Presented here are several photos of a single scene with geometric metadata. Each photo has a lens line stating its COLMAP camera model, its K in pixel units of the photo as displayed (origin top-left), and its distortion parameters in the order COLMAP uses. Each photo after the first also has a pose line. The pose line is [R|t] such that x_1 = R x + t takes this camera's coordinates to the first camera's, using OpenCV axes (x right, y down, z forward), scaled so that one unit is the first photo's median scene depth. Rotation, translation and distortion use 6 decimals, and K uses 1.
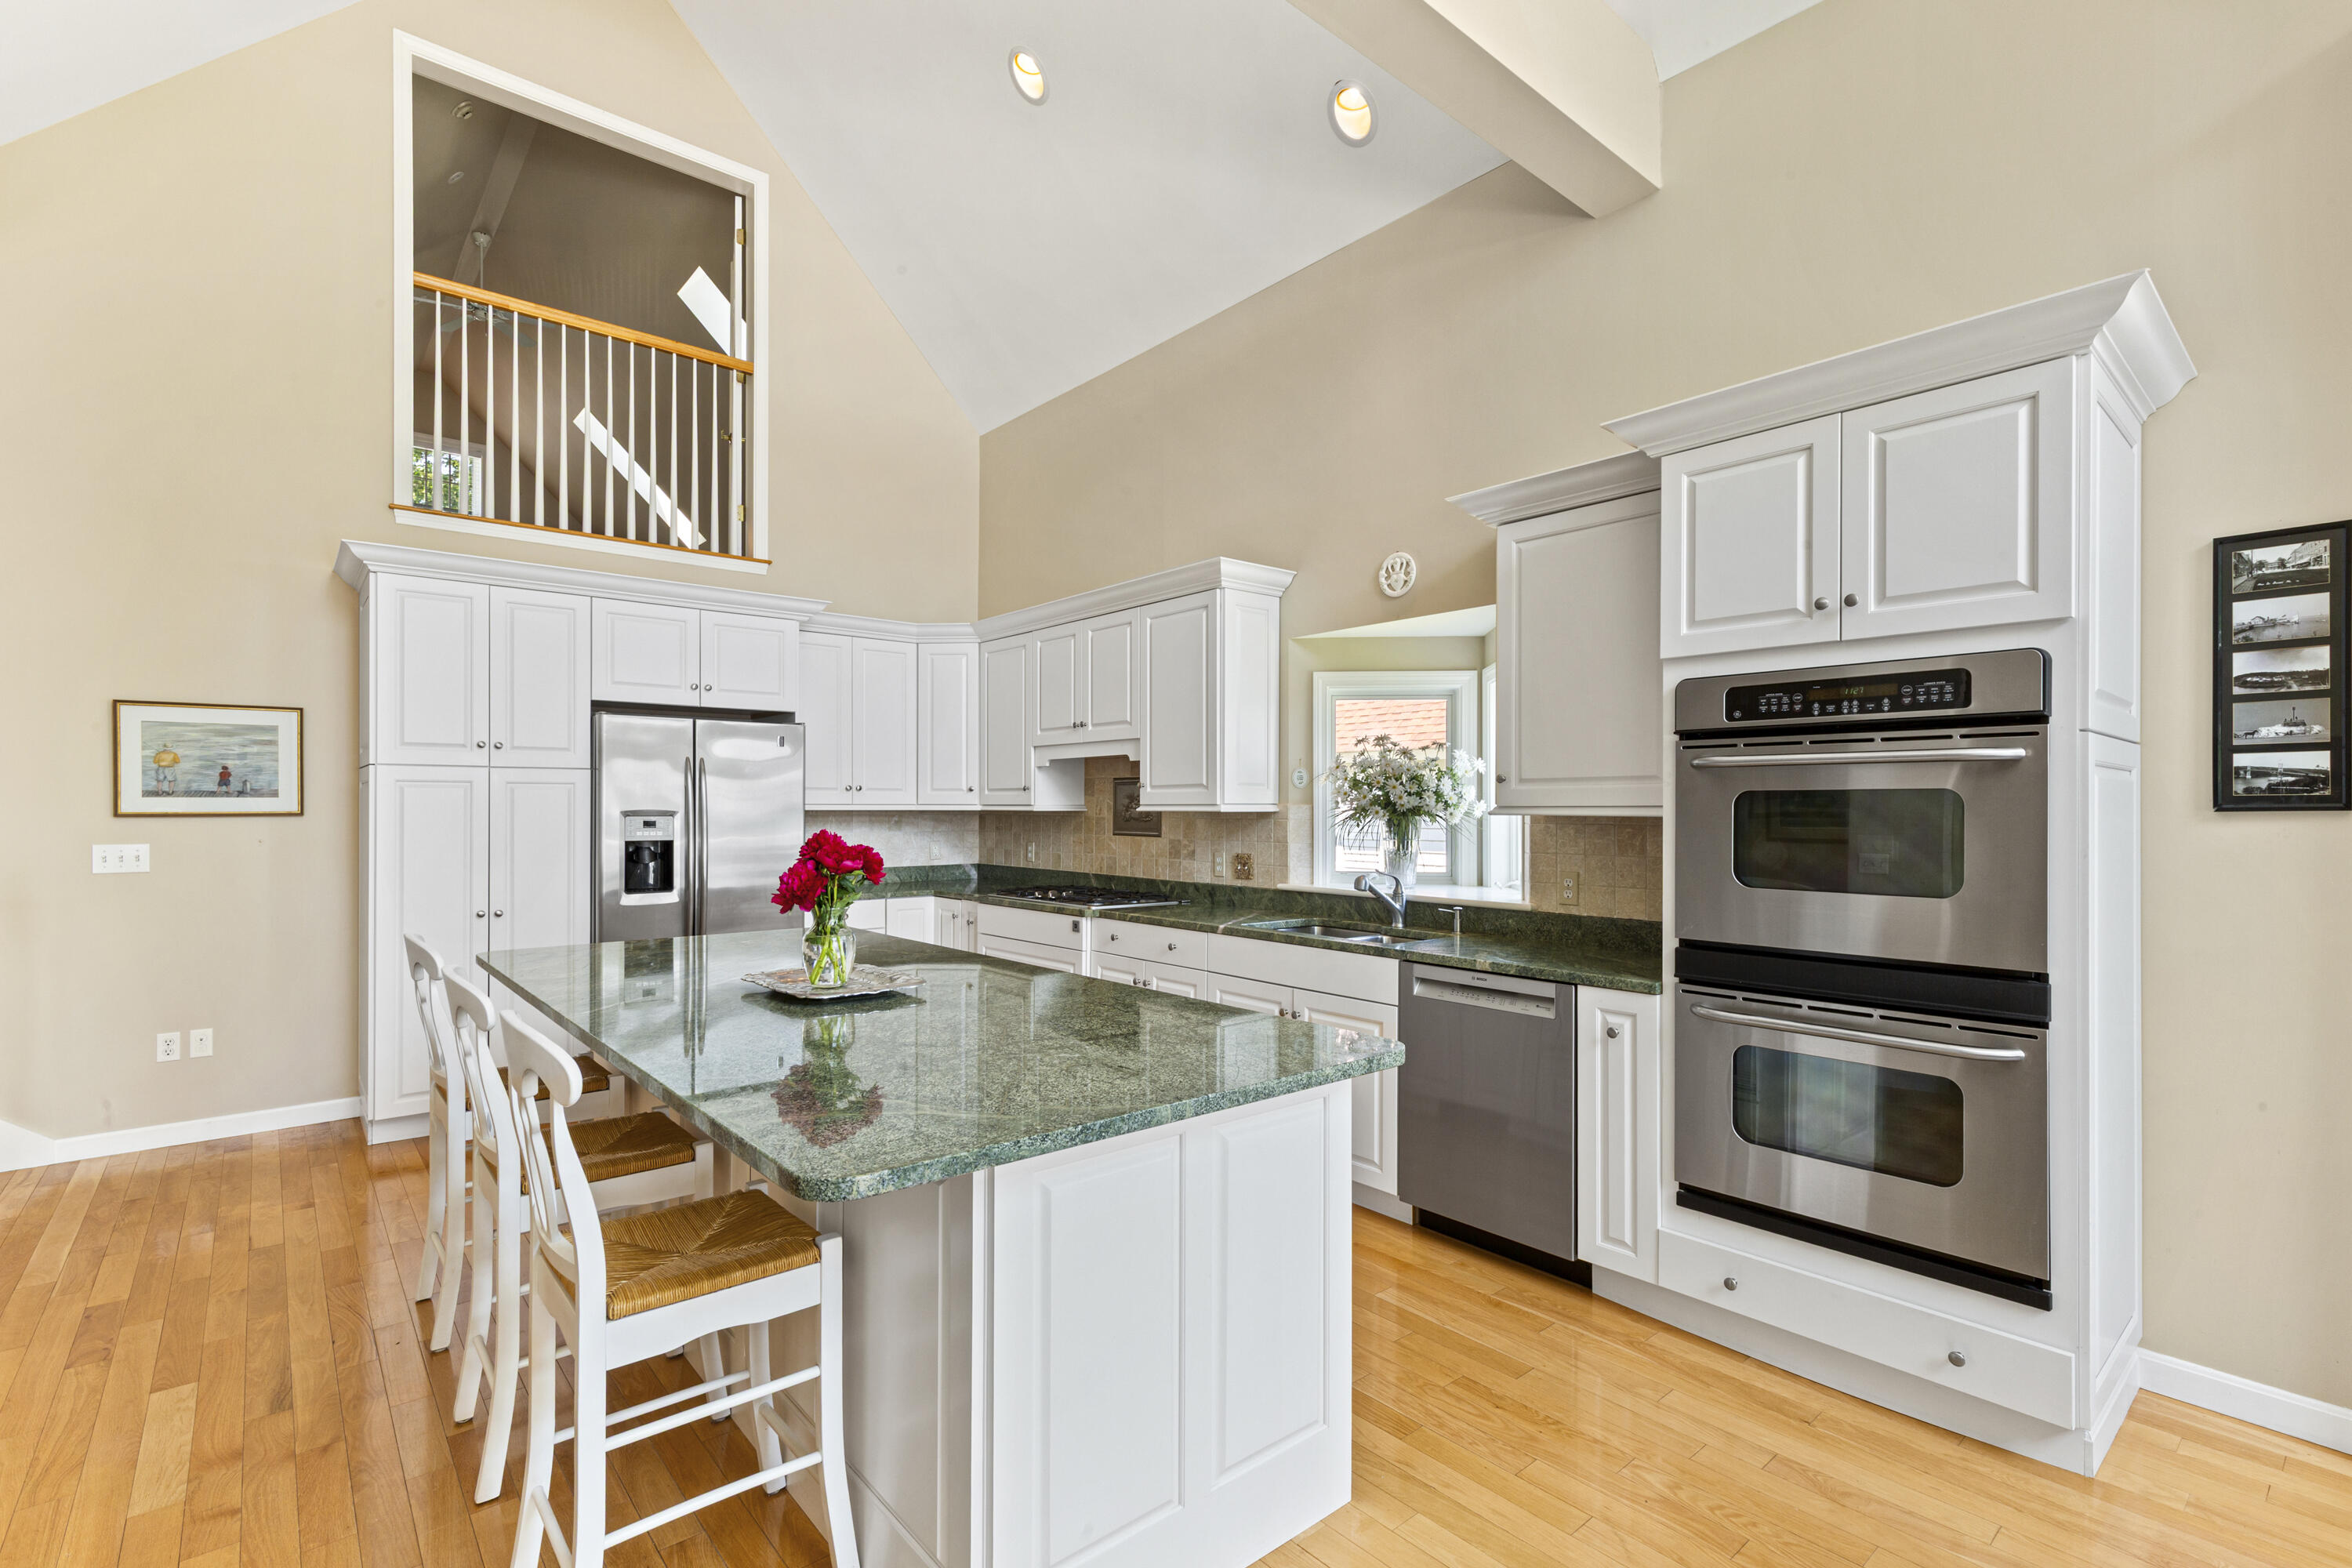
lens RADIAL K [[1066.8, 0, 1186.6], [0, 1066.8, 807.7], [0, 0, 1]] dist [0.004688, -0.000153]
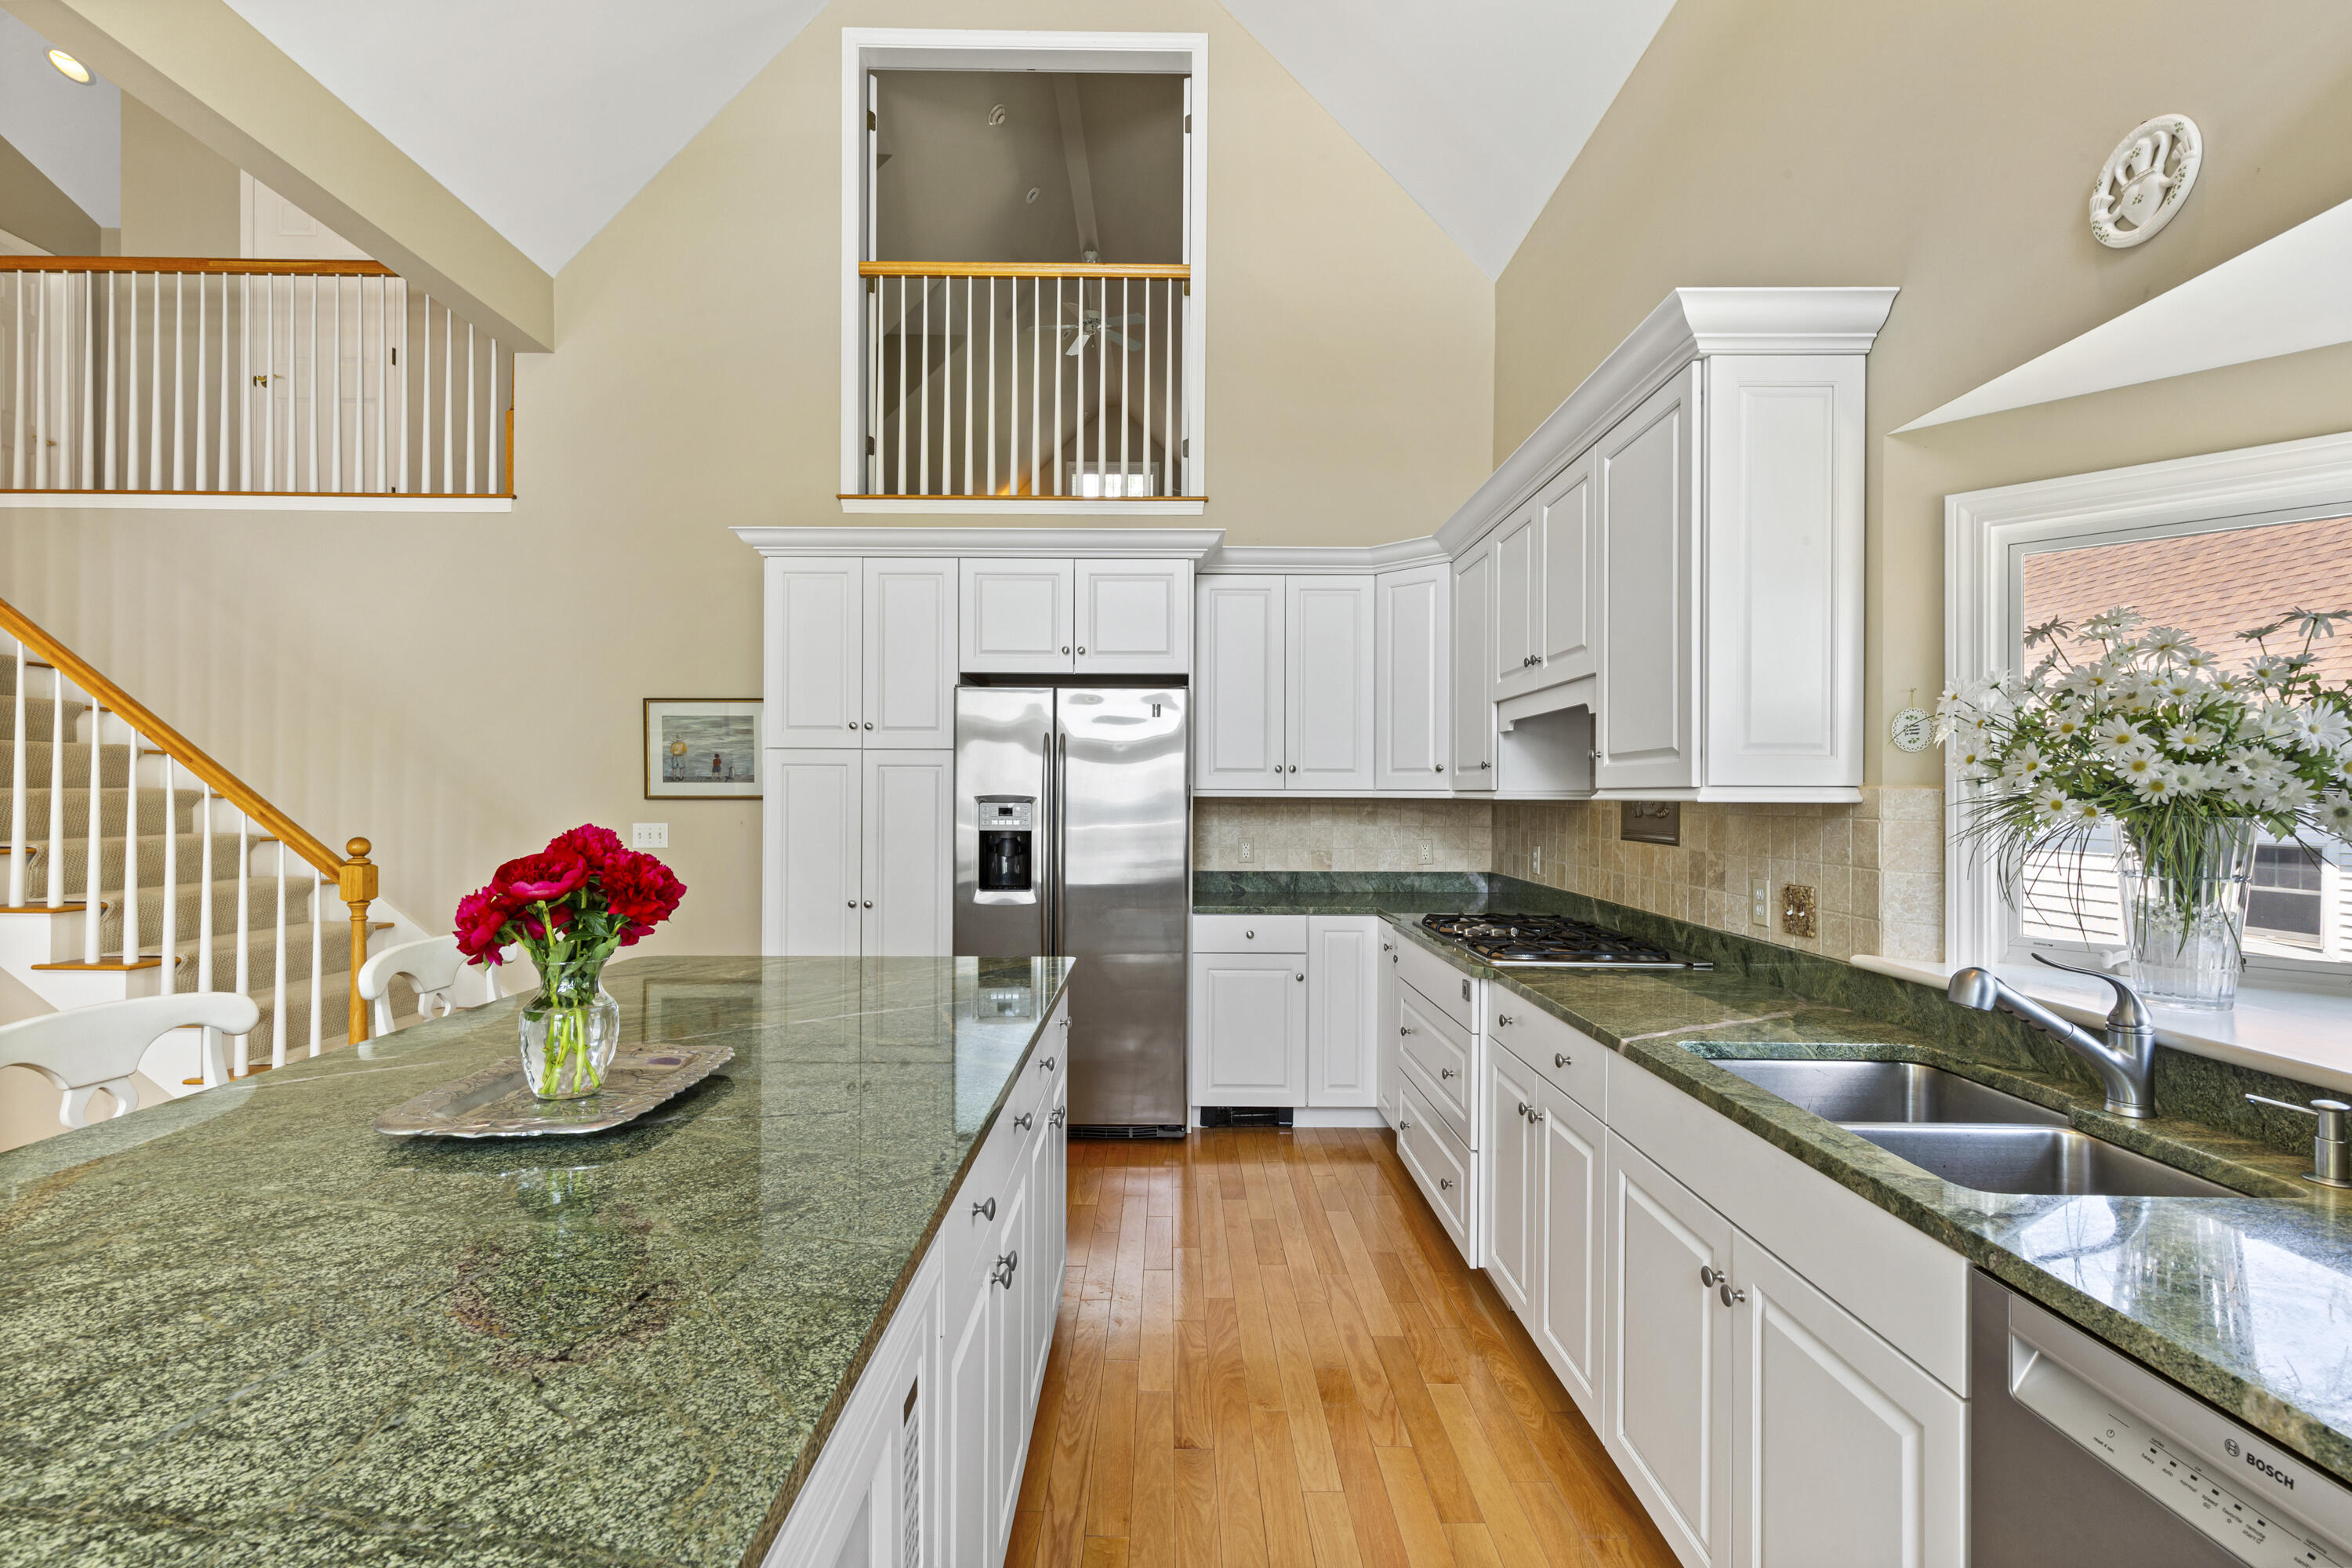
lens RADIAL K [[1078.0, 0, 1165.0], [0, 1078.0, 789.1], [0, 0, 1]] dist [0.015690, -0.004655]
pose [[0.752429, -0.000735, -0.658673, 0.179685], [-0.004265, 0.999973, -0.005989, 0.001945], [0.658660, 0.007315, 0.752405, 0.449690]]
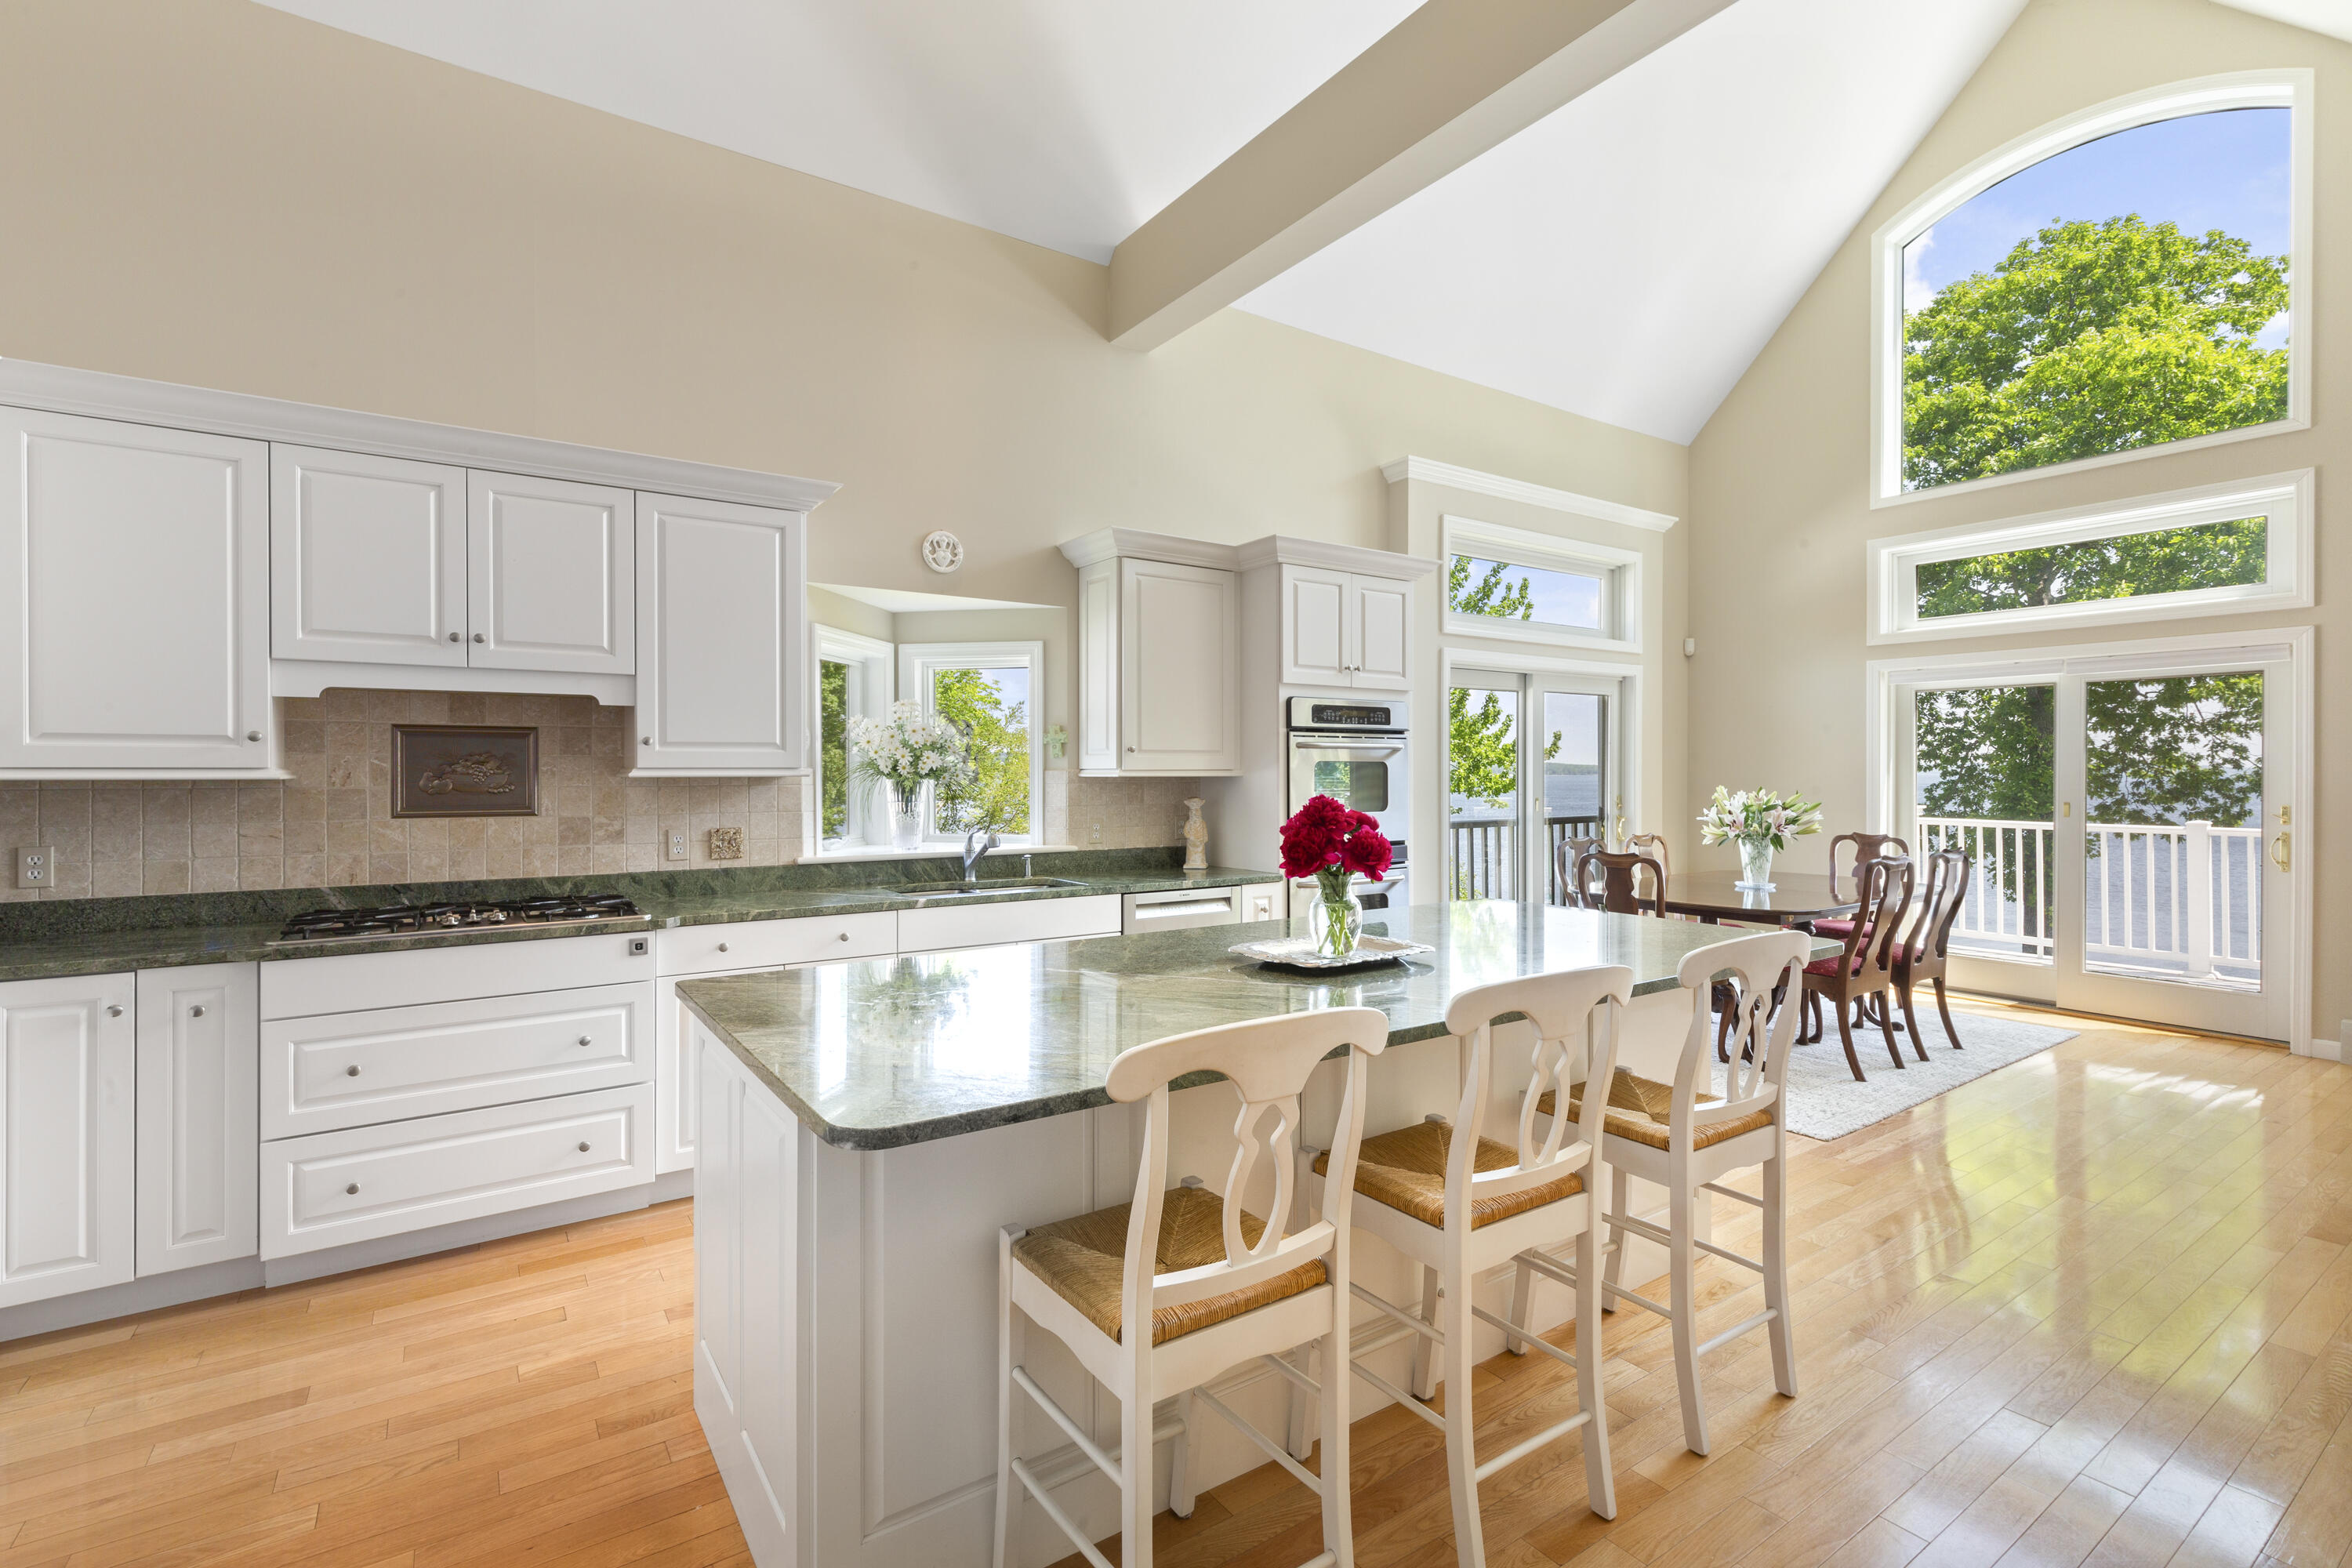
lens RADIAL K [[1061.0, 0, 1171.5], [0, 1061.0, 773.4], [0, 0, 1]] dist [0.009095, -0.000299]
pose [[0.111688, -0.003742, 0.993736, -0.779582], [0.001793, 0.999992, 0.003564, -0.001174], [-0.993742, 0.001384, 0.111694, 0.616491]]
